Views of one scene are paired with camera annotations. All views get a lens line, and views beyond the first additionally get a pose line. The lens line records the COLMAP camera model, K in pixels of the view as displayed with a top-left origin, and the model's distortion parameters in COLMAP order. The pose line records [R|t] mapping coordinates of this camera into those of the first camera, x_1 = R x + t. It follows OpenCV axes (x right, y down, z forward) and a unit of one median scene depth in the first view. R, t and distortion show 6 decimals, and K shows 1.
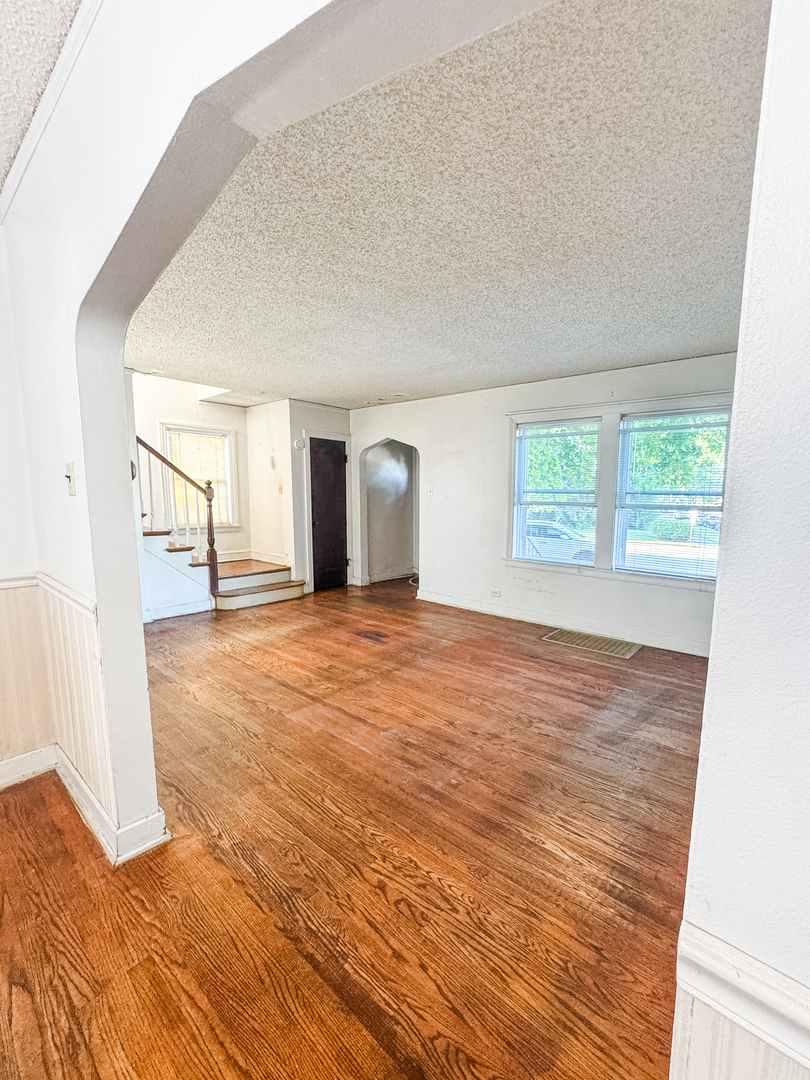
lens RADIAL K [[468.6, 0, 406.7], [0, 468.6, 540.0], [0, 0, 1]] dist [-0.002438, 0.003034]
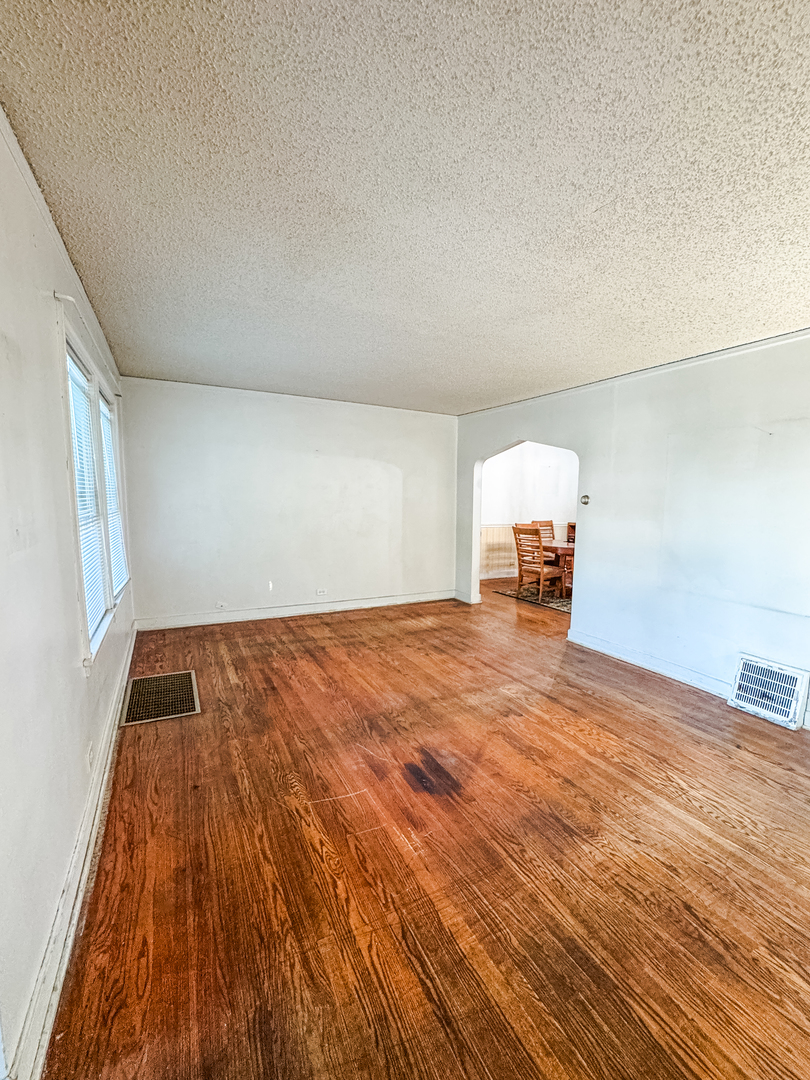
lens RADIAL K [[468.6, 0, 406.8], [0, 468.6, 543.7], [0, 0, 1]] dist [-0.002438, 0.003034]
pose [[-0.934900, -0.073908, 0.347132, -0.263522], [-0.003397, 0.979896, 0.199480, -0.205304], [-0.354896, 0.185314, -0.916355, 1.774043]]
